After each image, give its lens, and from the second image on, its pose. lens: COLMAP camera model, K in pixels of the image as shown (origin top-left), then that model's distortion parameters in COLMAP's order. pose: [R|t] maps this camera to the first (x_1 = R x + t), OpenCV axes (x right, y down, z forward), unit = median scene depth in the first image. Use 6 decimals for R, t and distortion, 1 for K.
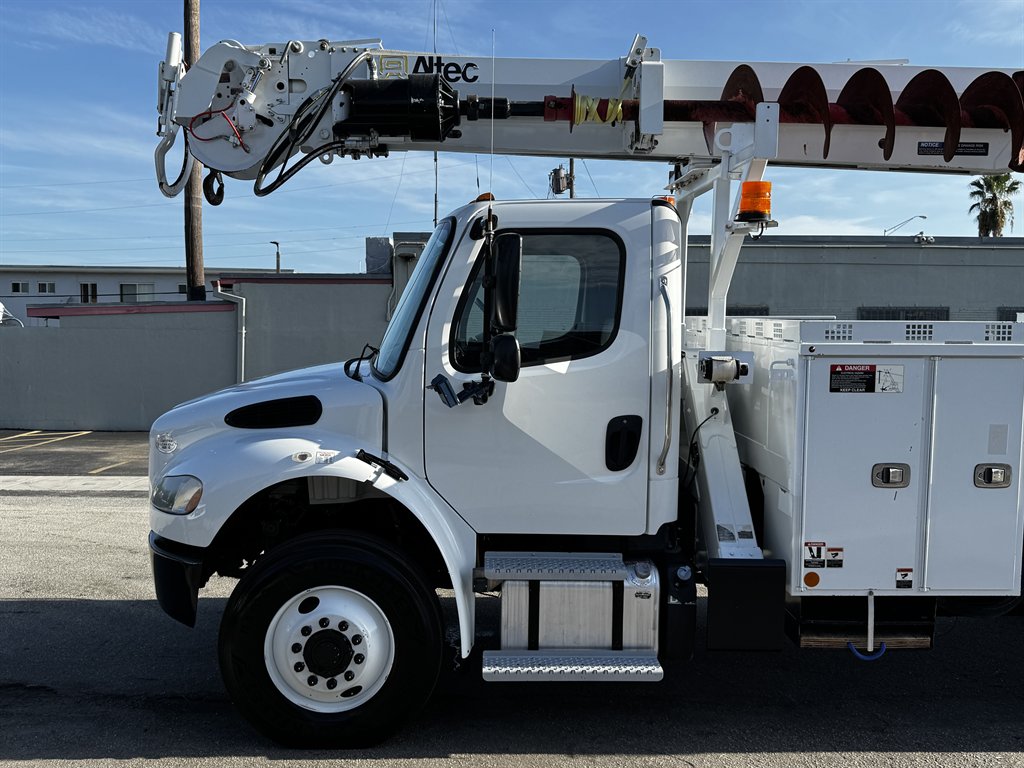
lens RADIAL K [[931.3, 0, 509.0], [0, 931.3, 393.2], [0, 0, 1]] dist [0.182048, -0.380931]
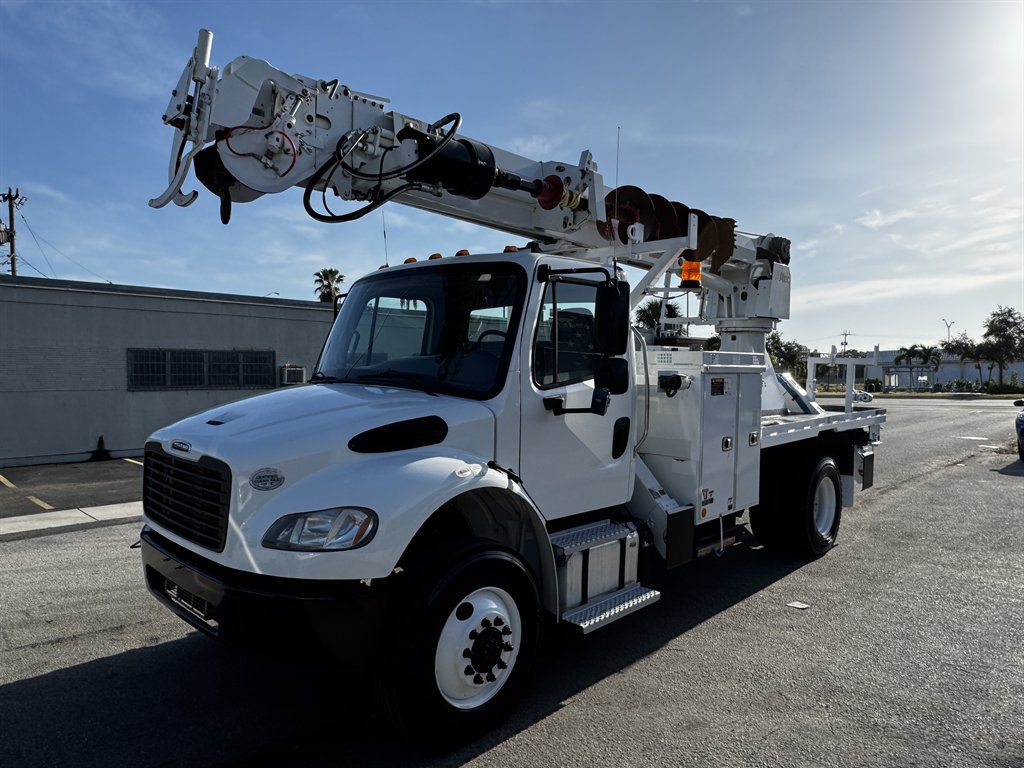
lens RADIAL K [[670.4, 0, 512.4], [0, 670.4, 382.6], [0, 0, 1]] dist [-0.008066, 0.006853]
pose [[0.708637, -0.018310, 0.705335, -0.685144], [0.053363, 0.998191, -0.027700, -0.008853], [-0.703552, 0.057268, 0.708333, 0.402218]]
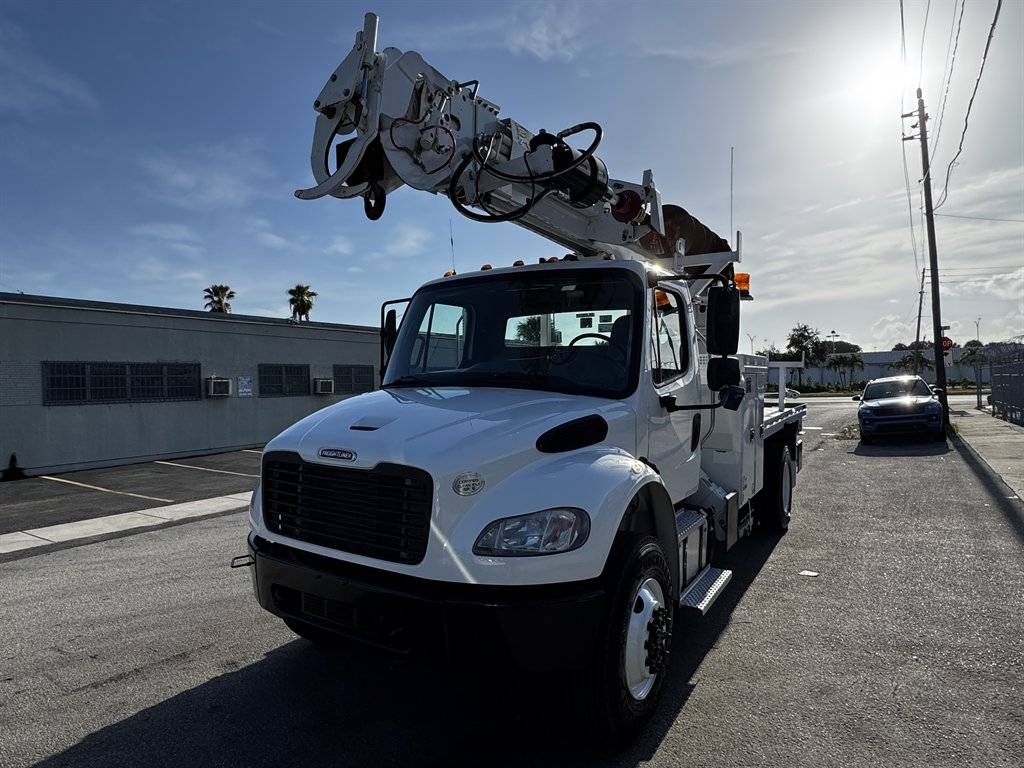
lens RADIAL K [[598.4, 0, 507.0], [0, 598.4, 382.6], [0, 0, 1]] dist [-0.002825, -0.000691]
pose [[0.555849, -0.018386, 0.831080, -0.844997], [0.076130, 0.996680, -0.028869, -0.021556], [-0.827790, 0.079316, 0.555403, 0.703012]]
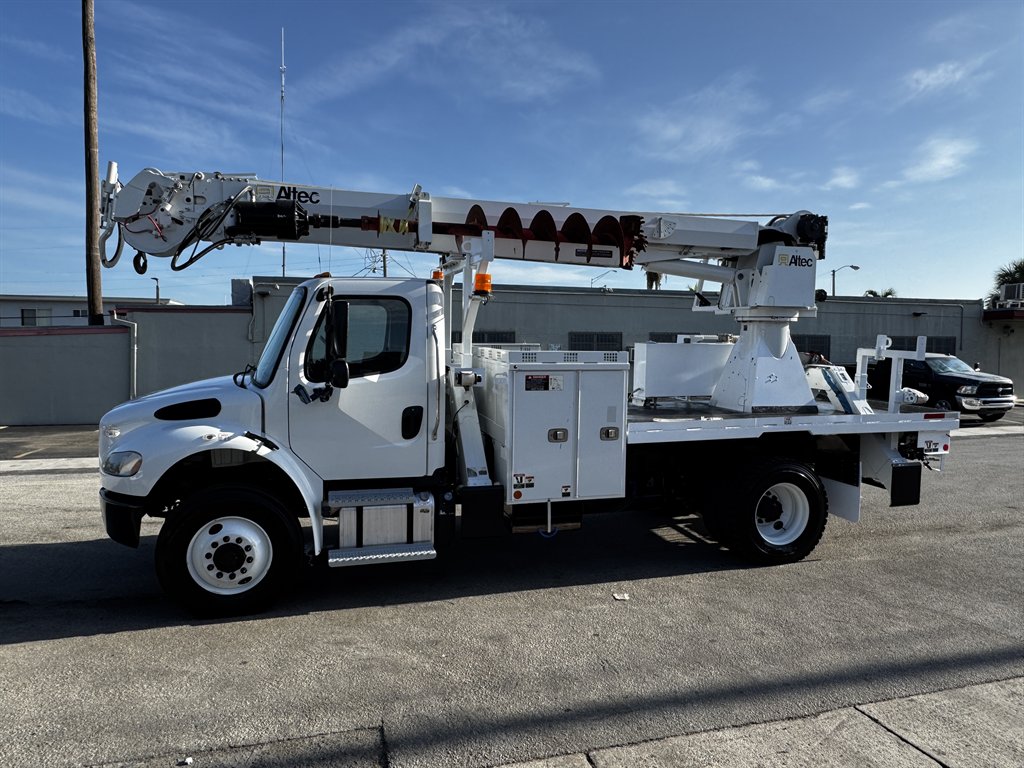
lens RADIAL K [[670.4, 0, 512.4], [0, 670.4, 382.6], [0, 0, 1]] dist [-0.008066, 0.006853]
pose [[0.968423, -0.015009, 0.248860, -0.003082], [0.017025, 0.999837, -0.005950, -0.008711], [-0.248730, 0.009999, 0.968521, -0.222193]]
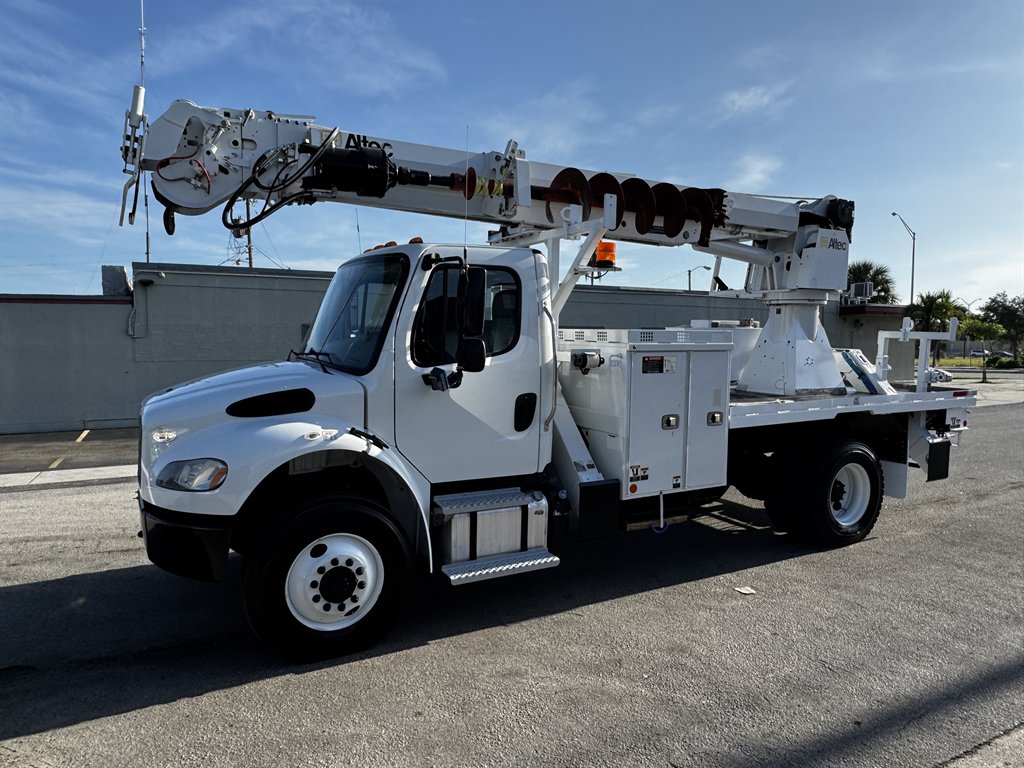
lens RADIAL K [[669.5, 0, 507.0], [0, 669.5, 384.8], [0, 0, 1]] dist [-0.004989, 0.002629]
pose [[0.892085, -0.035954, 0.450435, -0.376116], [0.037781, 0.999274, 0.004937, 0.003810], [-0.450285, 0.012614, 0.892796, 0.066438]]
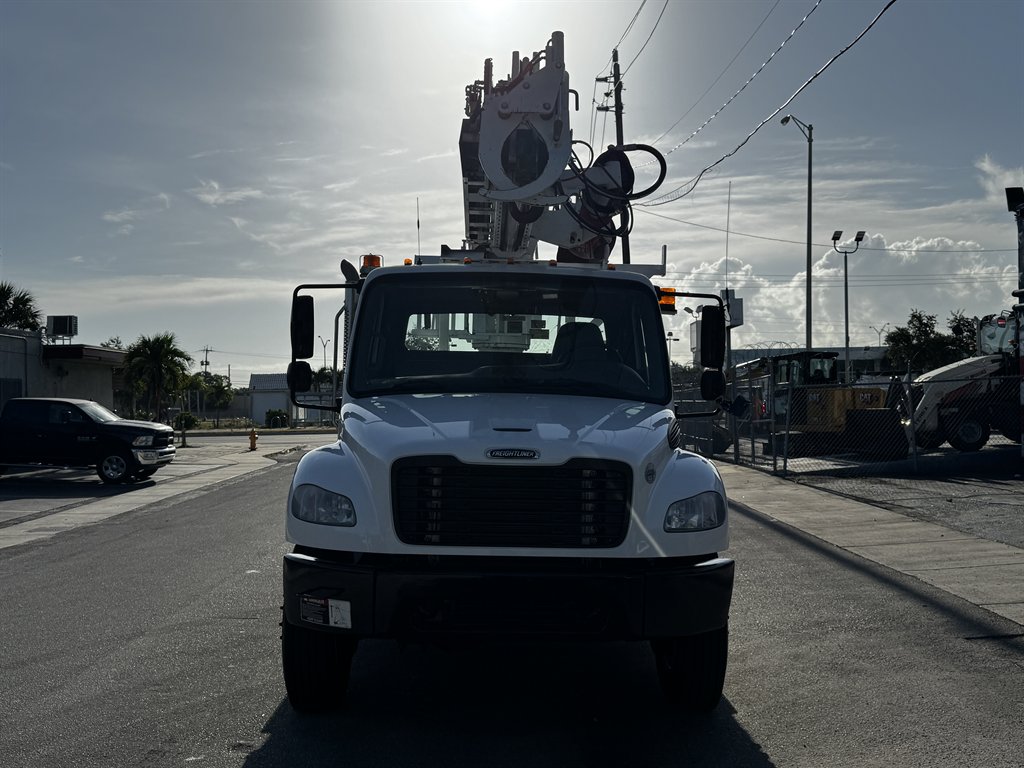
lens RADIAL K [[999.4, 0, 513.6], [0, 999.4, 387.3], [0, 0, 1]] dist [0.090551, 0.005711]
pose [[-0.003371, 0.008289, 0.999960, -1.498476], [0.070109, 0.997507, -0.008032, -0.040864], [-0.997534, 0.070079, -0.003944, 1.210788]]
